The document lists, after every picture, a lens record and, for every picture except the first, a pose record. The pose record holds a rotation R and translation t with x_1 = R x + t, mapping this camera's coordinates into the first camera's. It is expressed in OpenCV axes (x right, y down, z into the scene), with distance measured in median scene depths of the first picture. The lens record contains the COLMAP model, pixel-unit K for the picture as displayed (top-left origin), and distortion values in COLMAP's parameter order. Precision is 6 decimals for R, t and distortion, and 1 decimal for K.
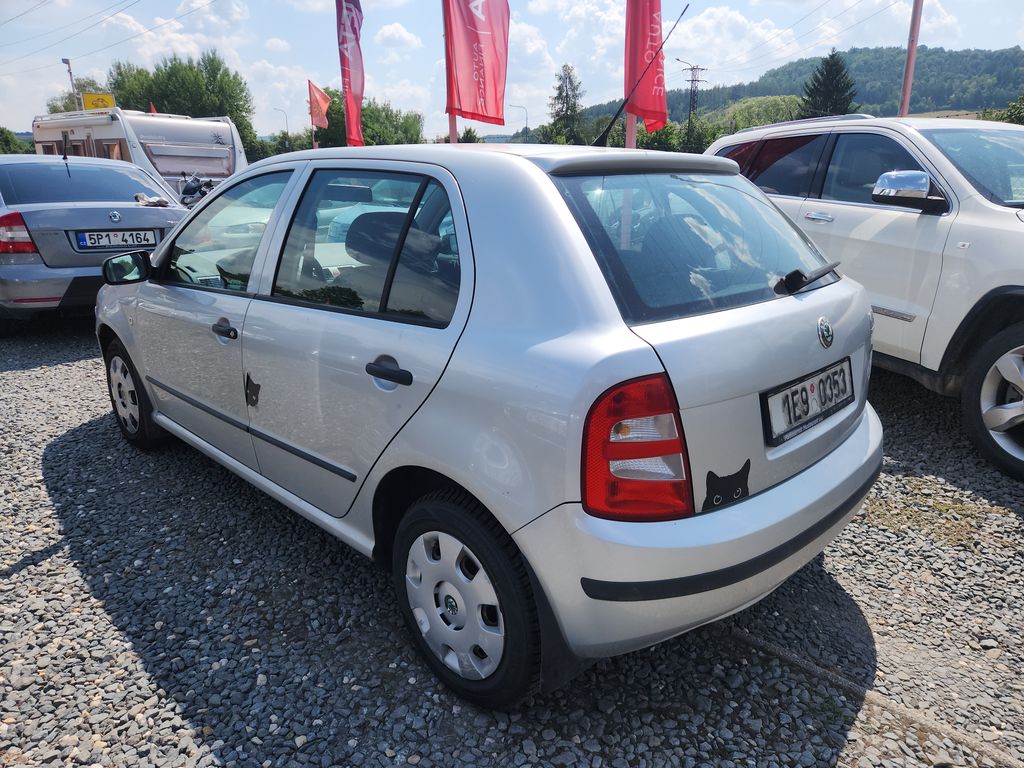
lens RADIAL K [[696.6, 0, 510.6], [0, 696.6, 381.9], [0, 0, 1]] dist [0.032741, -0.020815]
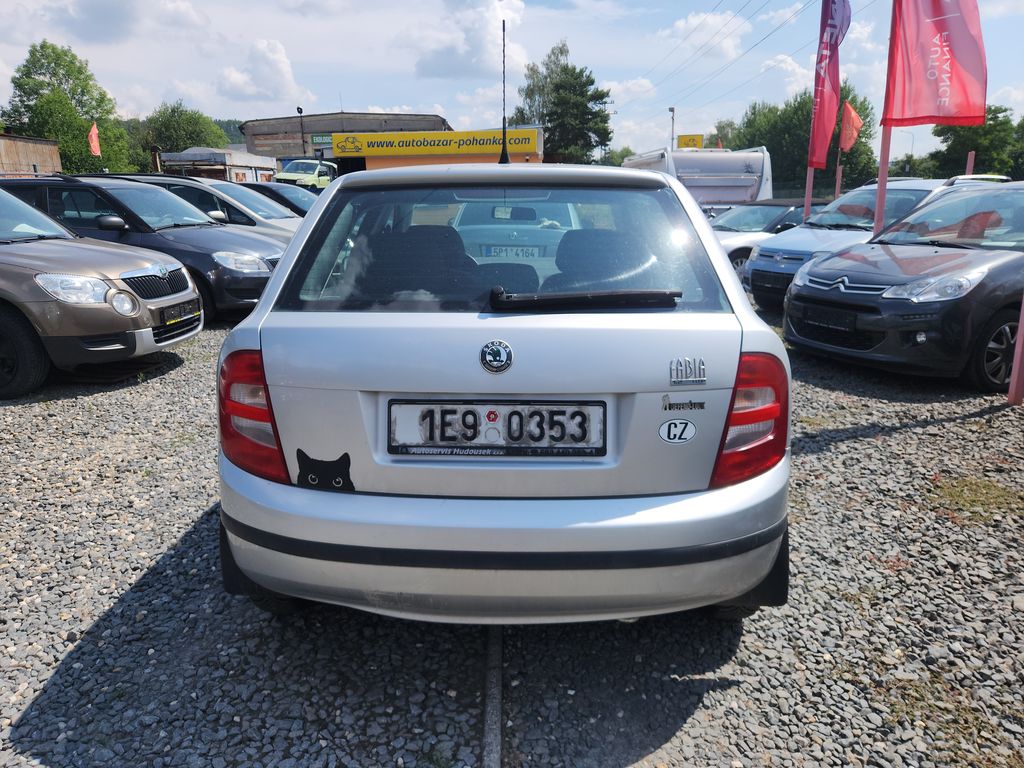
lens RADIAL K [[696.6, 0, 498.1], [0, 696.6, 386.9], [0, 0, 1]] dist [0.032741, -0.020815]
pose [[0.666763, 0.176984, -0.723950, 0.145621], [-0.200532, 0.978173, 0.054442, -0.010578], [0.717784, 0.108875, 0.687701, 0.050951]]
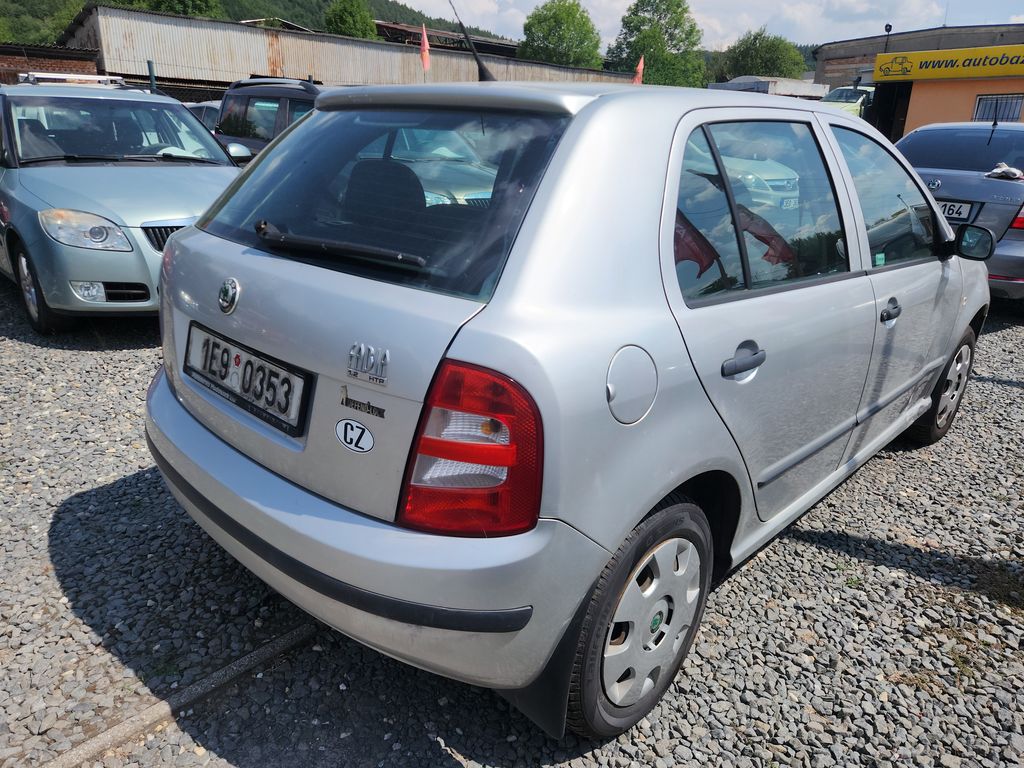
lens RADIAL K [[696.6, 0, 502.1], [0, 696.6, 390.9], [0, 0, 1]] dist [0.032741, -0.020815]
pose [[-0.025491, 0.340131, -0.940032, 0.165034], [-0.308019, 0.891916, 0.331074, -0.044981], [0.951039, 0.297987, 0.082031, 0.166885]]
